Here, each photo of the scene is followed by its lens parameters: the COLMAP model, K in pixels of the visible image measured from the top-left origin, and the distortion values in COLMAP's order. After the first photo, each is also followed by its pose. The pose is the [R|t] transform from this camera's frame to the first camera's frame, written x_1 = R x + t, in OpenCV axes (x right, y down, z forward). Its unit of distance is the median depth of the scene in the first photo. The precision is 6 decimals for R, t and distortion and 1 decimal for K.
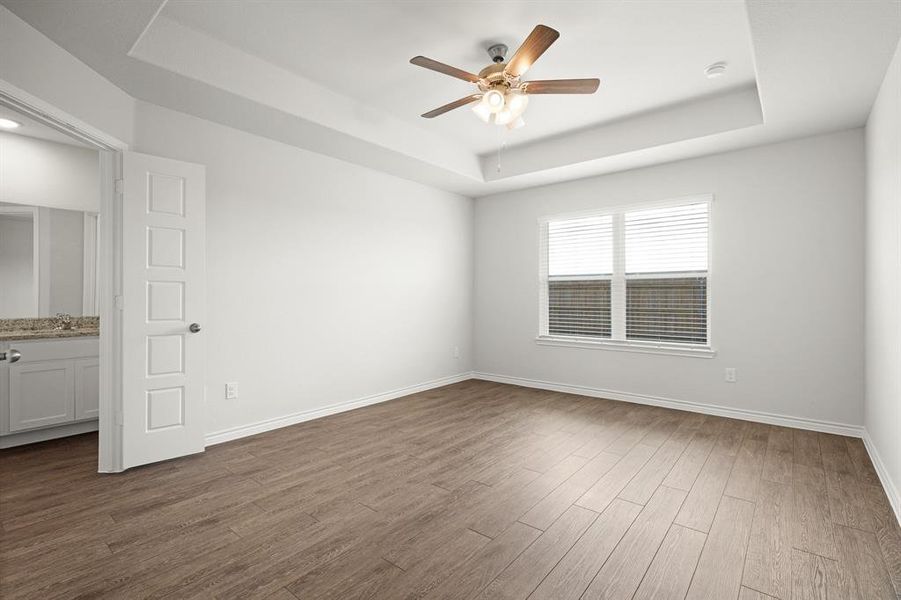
lens RADIAL K [[417.6, 0, 449.4], [0, 417.6, 295.6], [0, 0, 1]] dist [-0.018878, 0.002789]
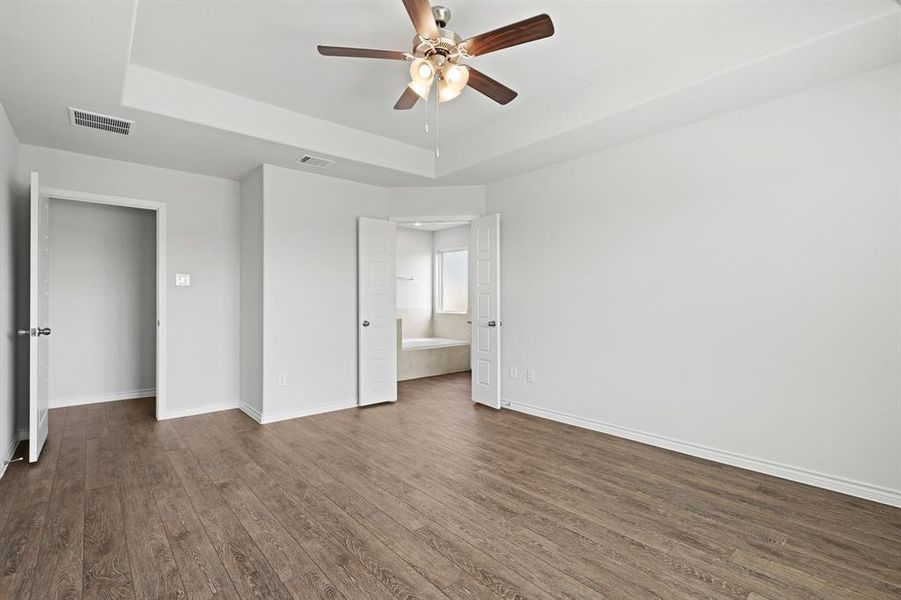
lens RADIAL K [[417.6, 0, 447.0], [0, 417.6, 301.6], [0, 0, 1]] dist [-0.018878, 0.002789]
pose [[-0.165270, 0.001742, -0.986247, 0.734158], [-0.002984, 0.999993, 0.002267, -0.000785], [0.986244, 0.003317, -0.165263, 0.898723]]
